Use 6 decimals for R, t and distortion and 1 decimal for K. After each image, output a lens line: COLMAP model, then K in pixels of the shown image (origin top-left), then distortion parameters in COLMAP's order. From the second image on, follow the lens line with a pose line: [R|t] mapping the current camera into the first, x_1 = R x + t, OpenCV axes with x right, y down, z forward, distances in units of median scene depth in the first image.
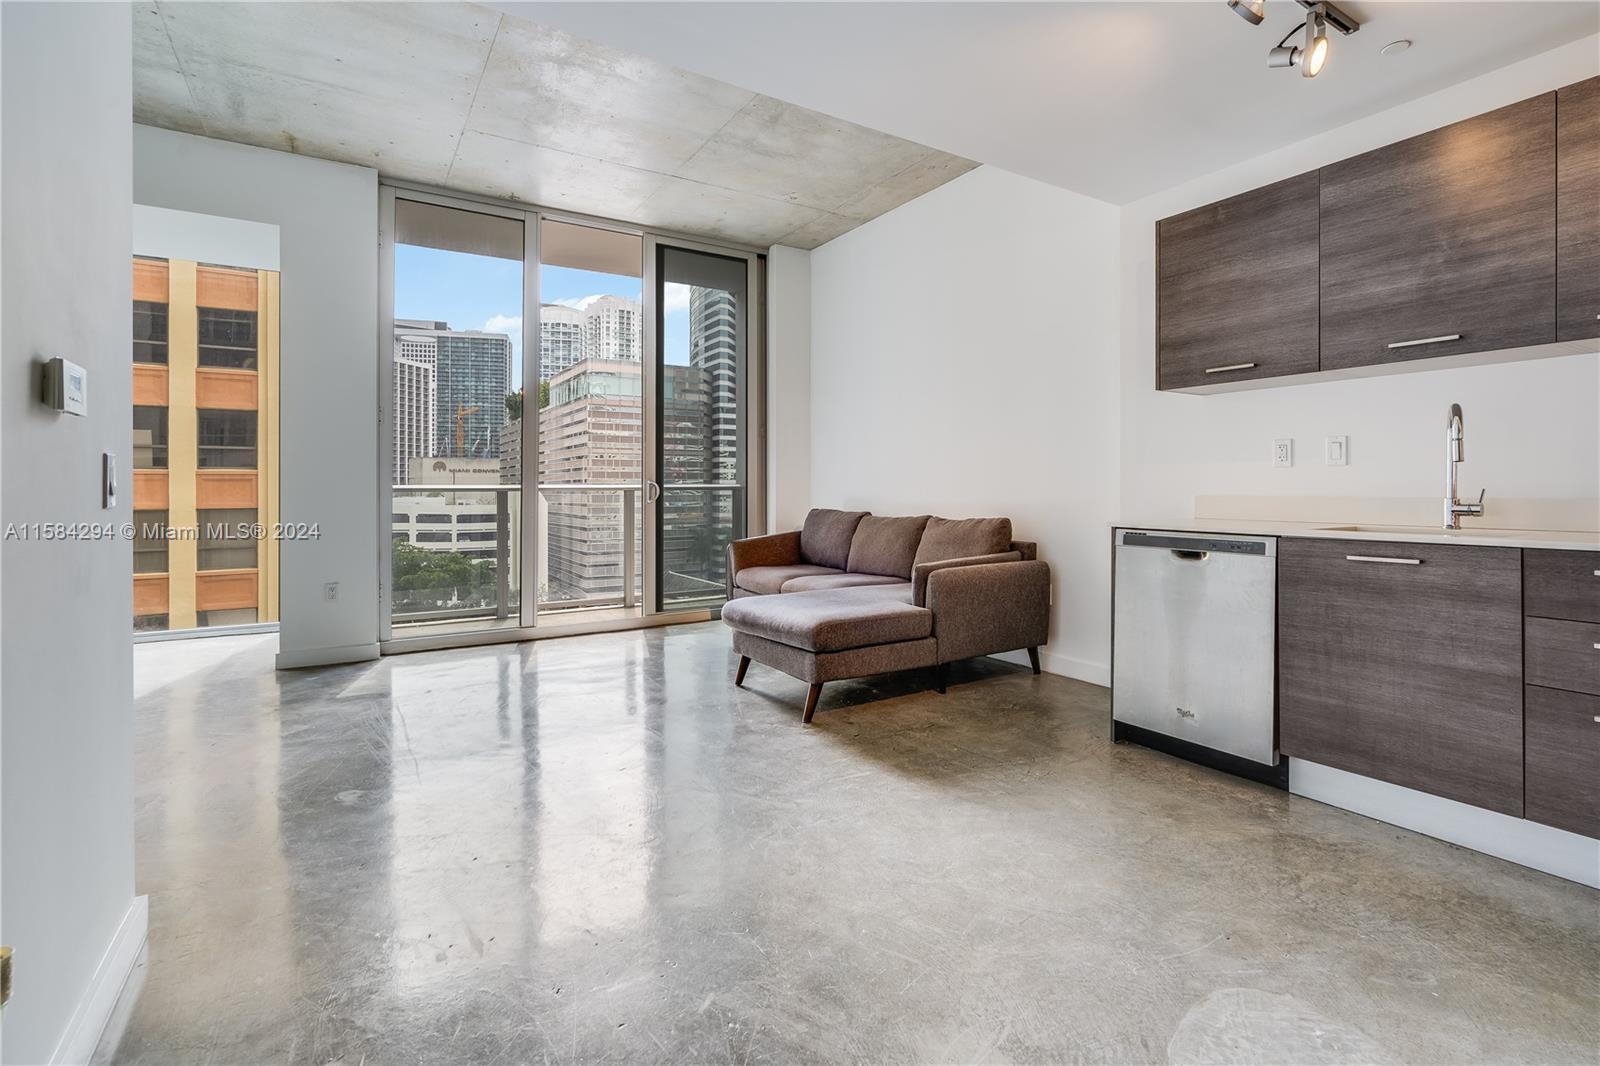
lens RADIAL K [[741.7, 0, 803.5], [0, 741.7, 491.1], [0, 0, 1]] dist [0.000814, -0.000018]
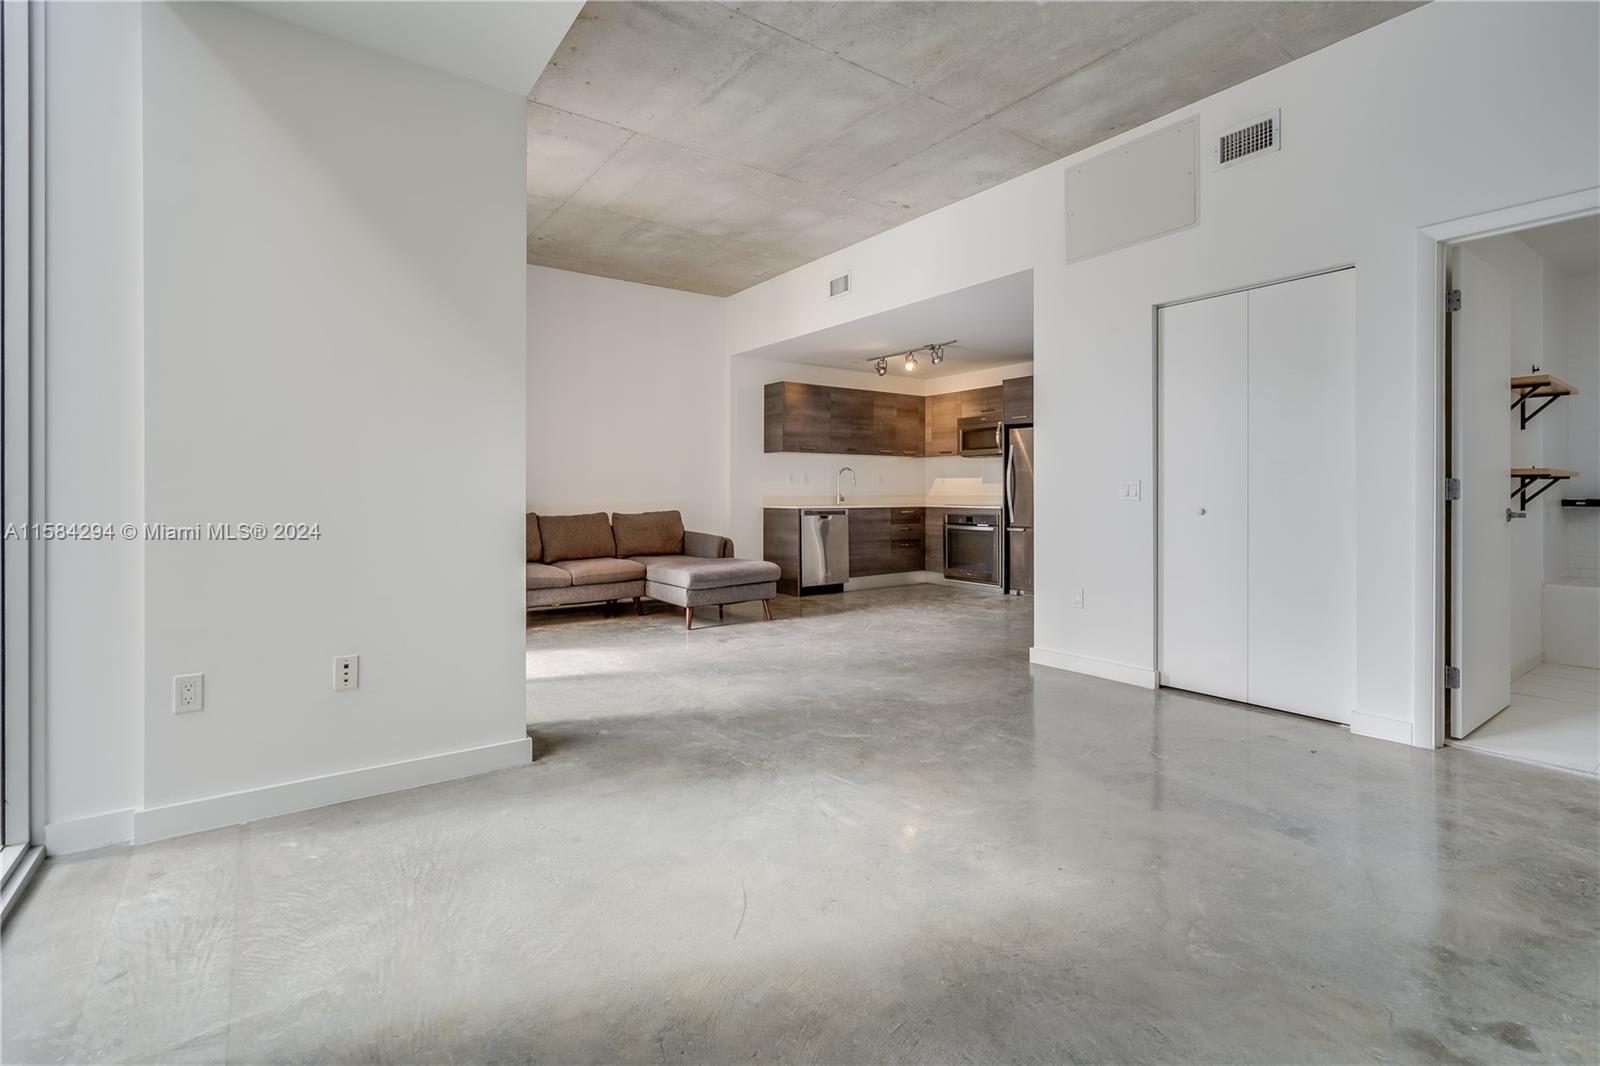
lens RADIAL K [[741.7, 0, 803.5], [0, 741.7, 491.1], [0, 0, 1]] dist [0.000814, -0.000018]
pose [[-0.065709, 0.005111, 0.997826, -1.146280], [0.003851, 0.999981, -0.004868, 0.001395], [-0.997831, 0.003522, -0.065728, 0.651529]]
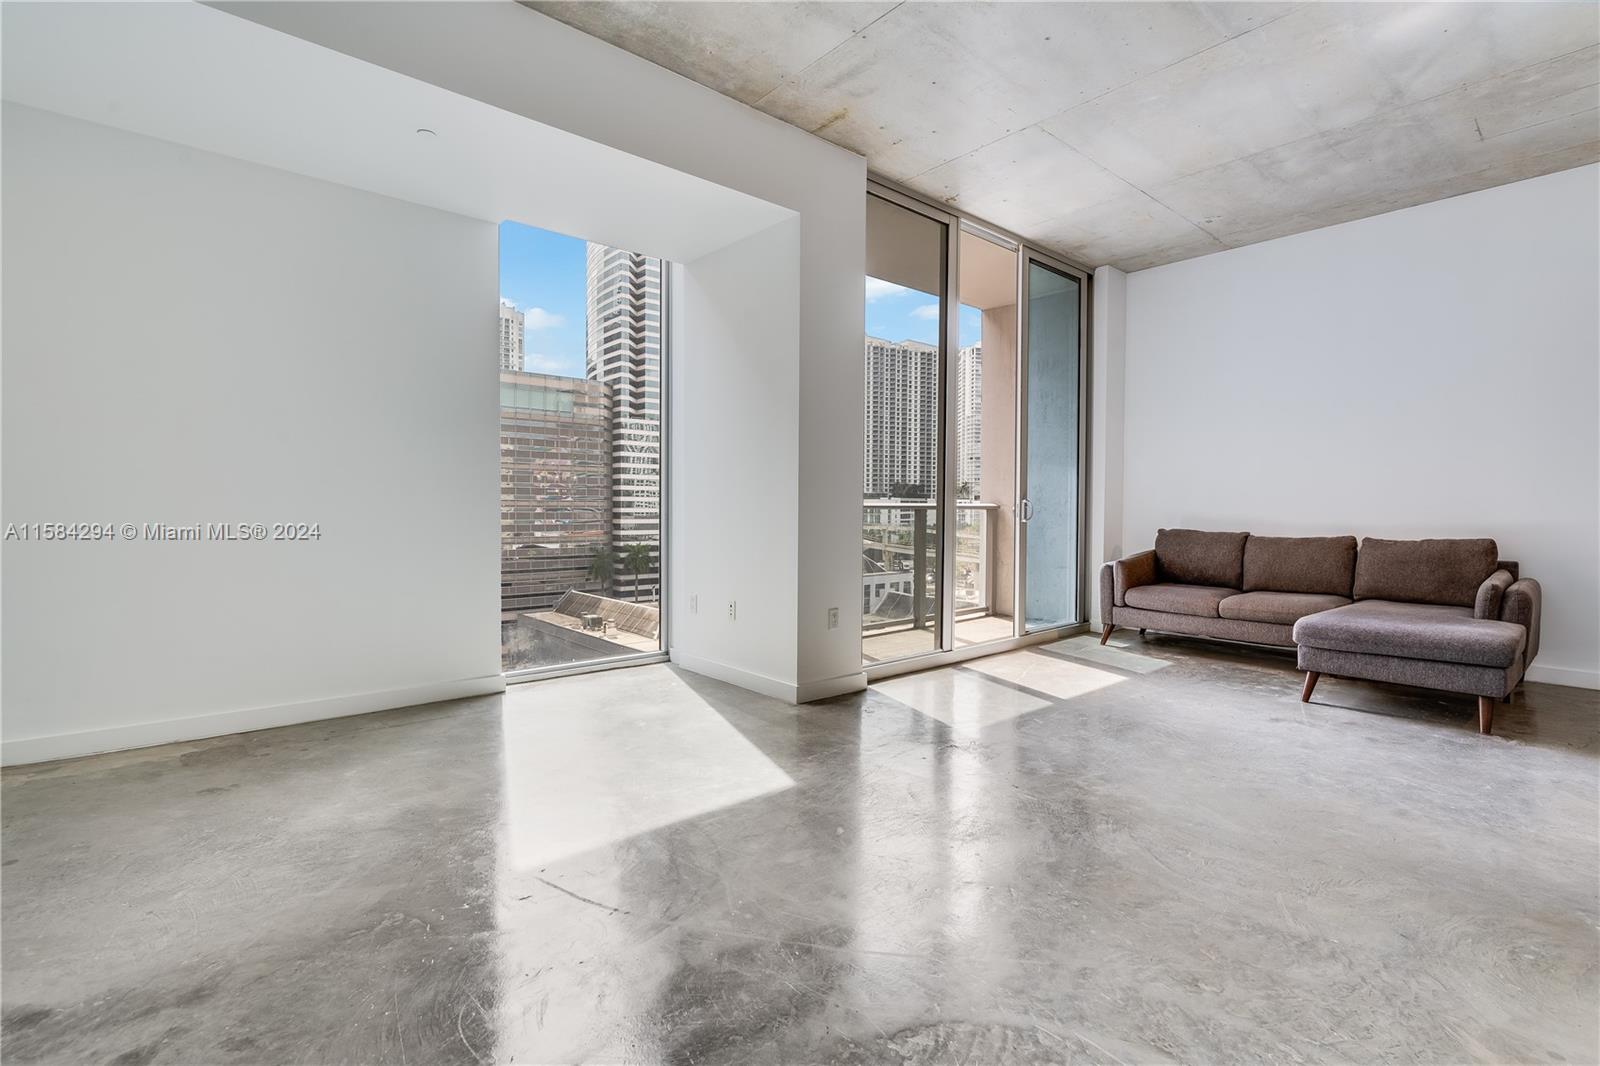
lens RADIAL K [[736.1, 0, 799.2], [0, 736.1, 522.1], [0, 0, 1]] dist [0.000208, -0.000417]
pose [[0.988176, 0.005343, 0.153230, -0.696231], [-0.007998, 0.999828, 0.016714, 0.002384], [-0.153114, -0.017742, 0.988049, 0.082470]]
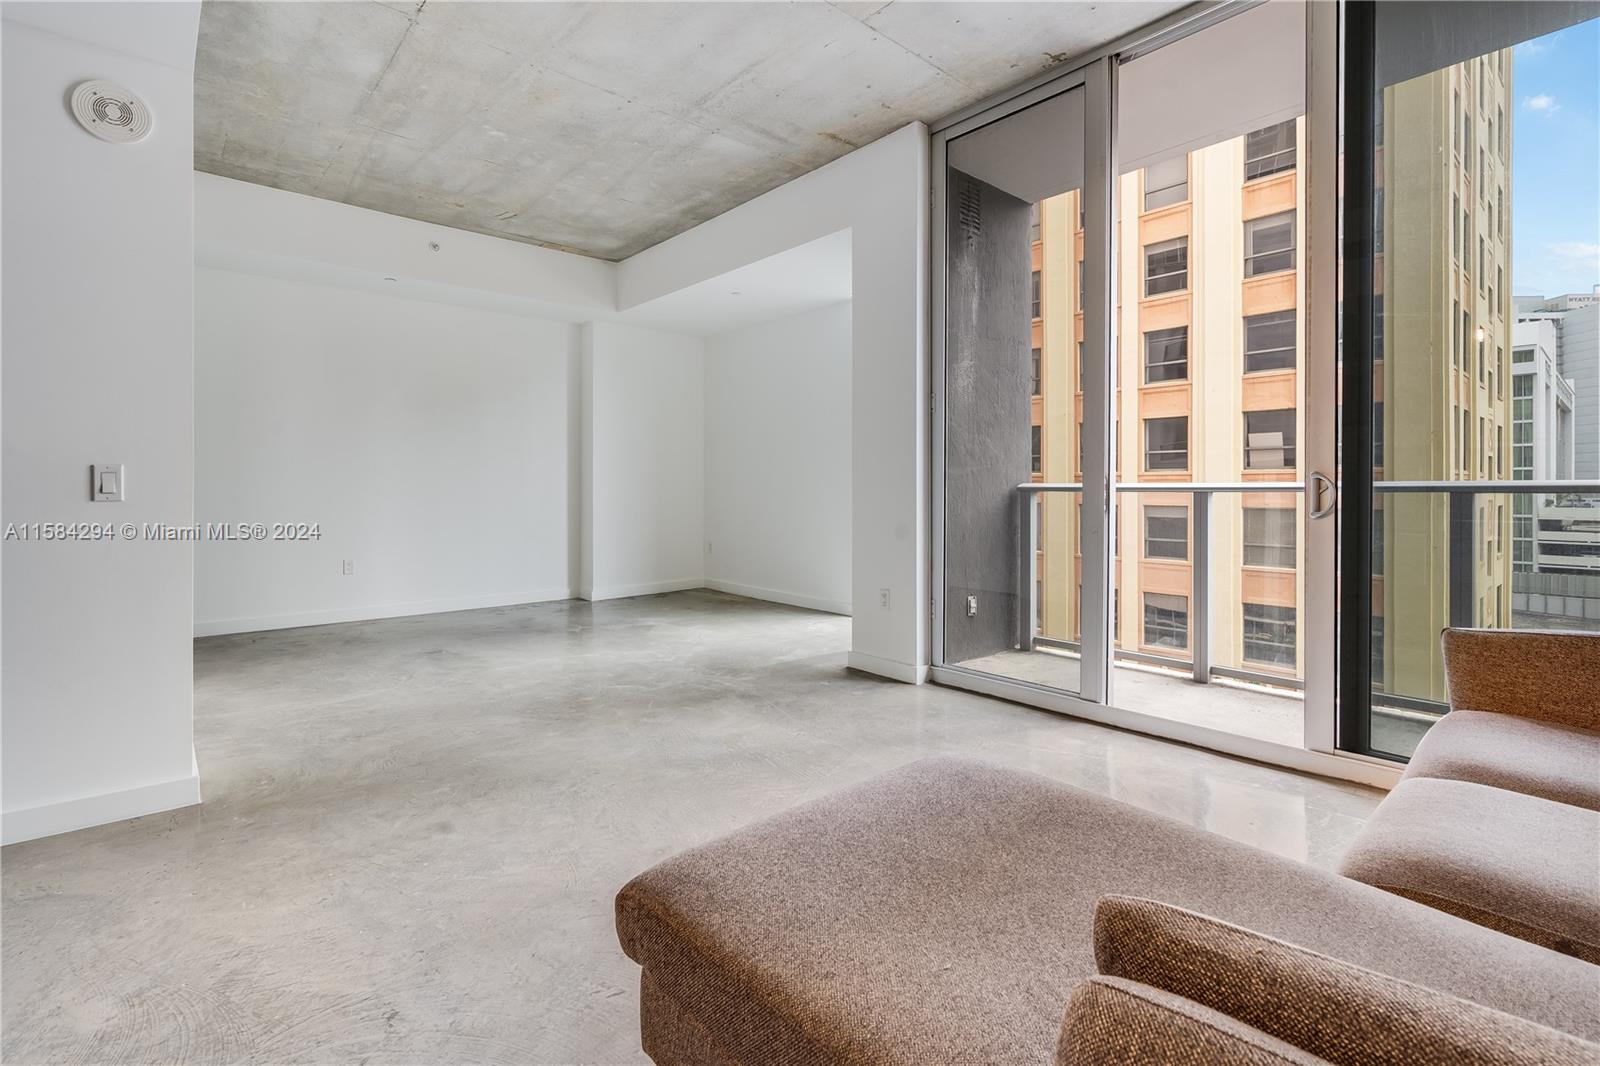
lens RADIAL K [[741.7, 0, 803.5], [0, 741.7, 491.1], [0, 0, 1]] dist [0.000814, -0.000018]
pose [[0.164120, 0.006438, -0.986419, 0.230094], [-0.004083, 0.999975, 0.005847, -0.003367], [0.986432, 0.003068, 0.164142, 0.629833]]
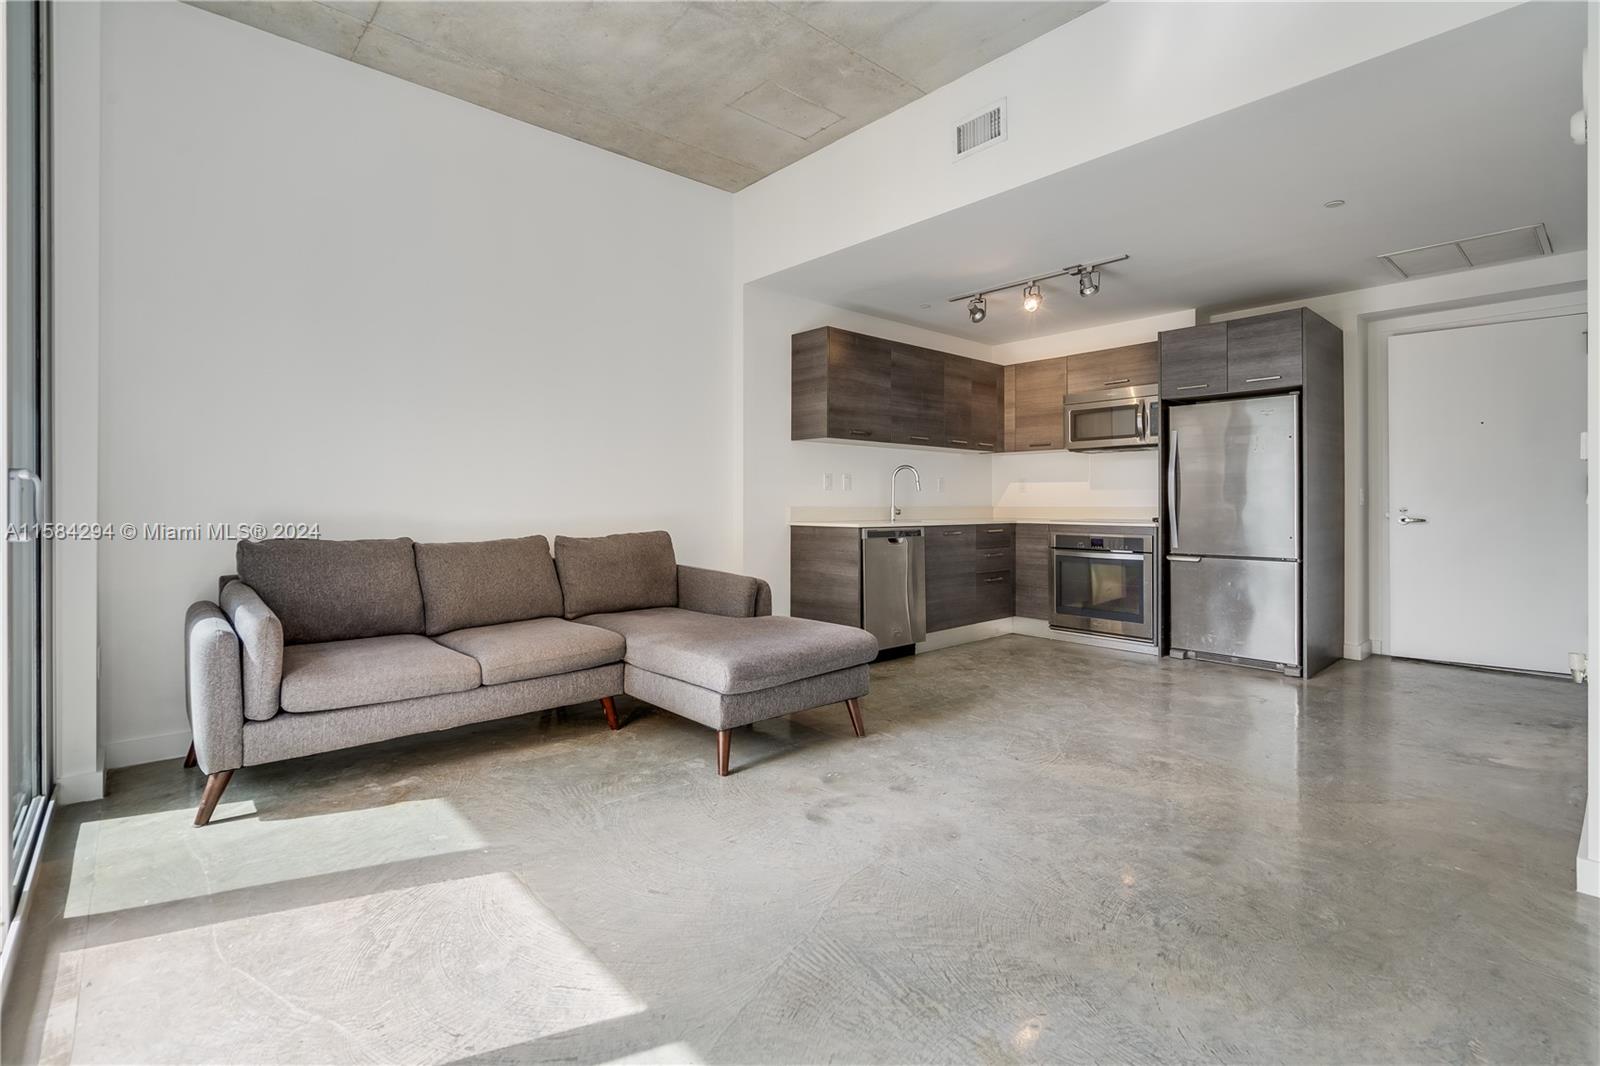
lens RADIAL K [[741.1, 0, 797.0], [0, 741.1, 503.7], [0, 0, 1]] dist [-0.001431, -0.000277]
pose [[-0.165820, 0.002258, 0.986153, -0.601276], [0.001357, 0.999997, -0.002062, 0.001453], [-0.986155, 0.000996, -0.165822, 0.783821]]
